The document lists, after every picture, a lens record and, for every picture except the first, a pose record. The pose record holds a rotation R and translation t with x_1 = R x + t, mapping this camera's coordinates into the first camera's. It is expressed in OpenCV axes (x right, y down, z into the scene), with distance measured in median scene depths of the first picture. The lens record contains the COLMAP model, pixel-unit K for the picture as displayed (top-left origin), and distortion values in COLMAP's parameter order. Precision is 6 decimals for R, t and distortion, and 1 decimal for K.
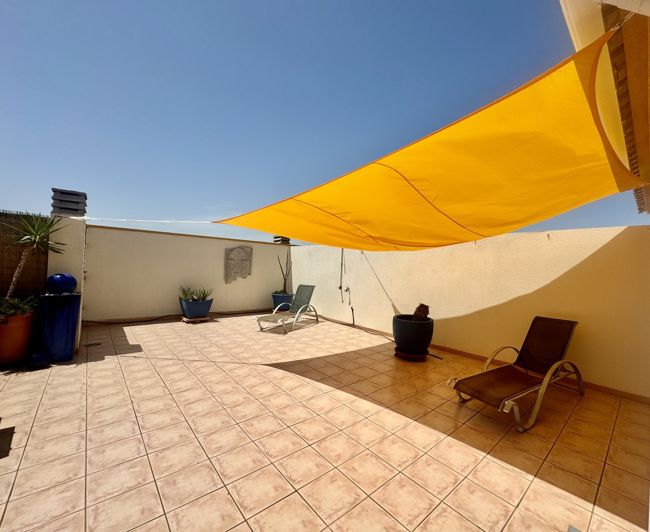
lens RADIAL K [[285.0, 0, 357.6], [0, 285.0, 263.7], [0, 0, 1]] dist [-0.000927, 0.000047]
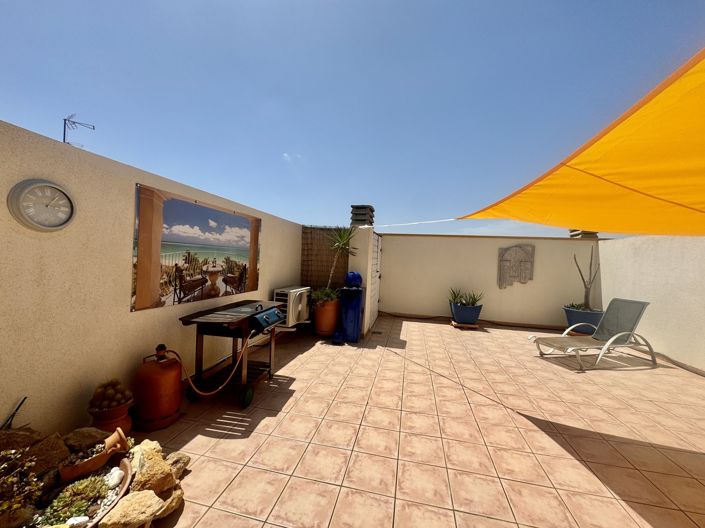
lens RADIAL K [[282.6, 0, 352.0], [0, 282.6, 261.4], [0, 0, 1]] dist [-0.001938, 0.001262]
pose [[0.563256, -0.012537, -0.826187, -0.014411], [-0.007901, 0.999757, -0.020557, 0.013945], [0.826245, 0.018107, 0.563020, 0.260414]]
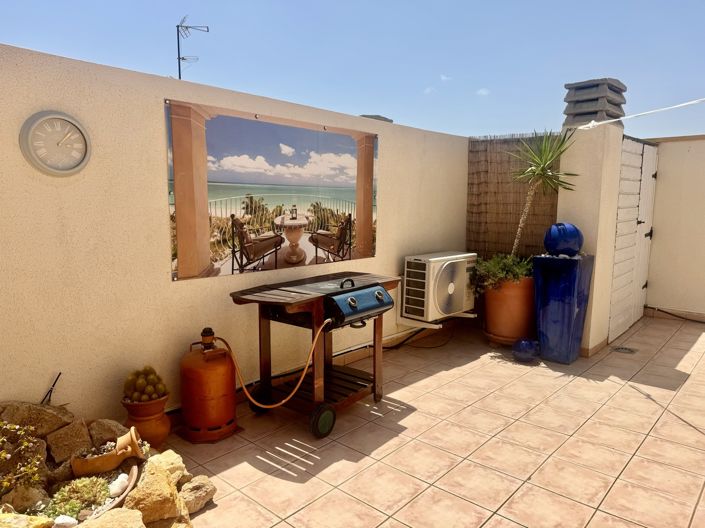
lens RADIAL K [[497.9, 0, 350.8], [0, 497.9, 265.5], [0, 0, 1]] dist [0.040482, -0.049356]
pose [[0.071835, 0.086915, -0.993622, 0.011637], [0.014162, 0.996007, 0.088148, 0.022128], [0.997316, -0.020404, 0.070318, 0.408363]]
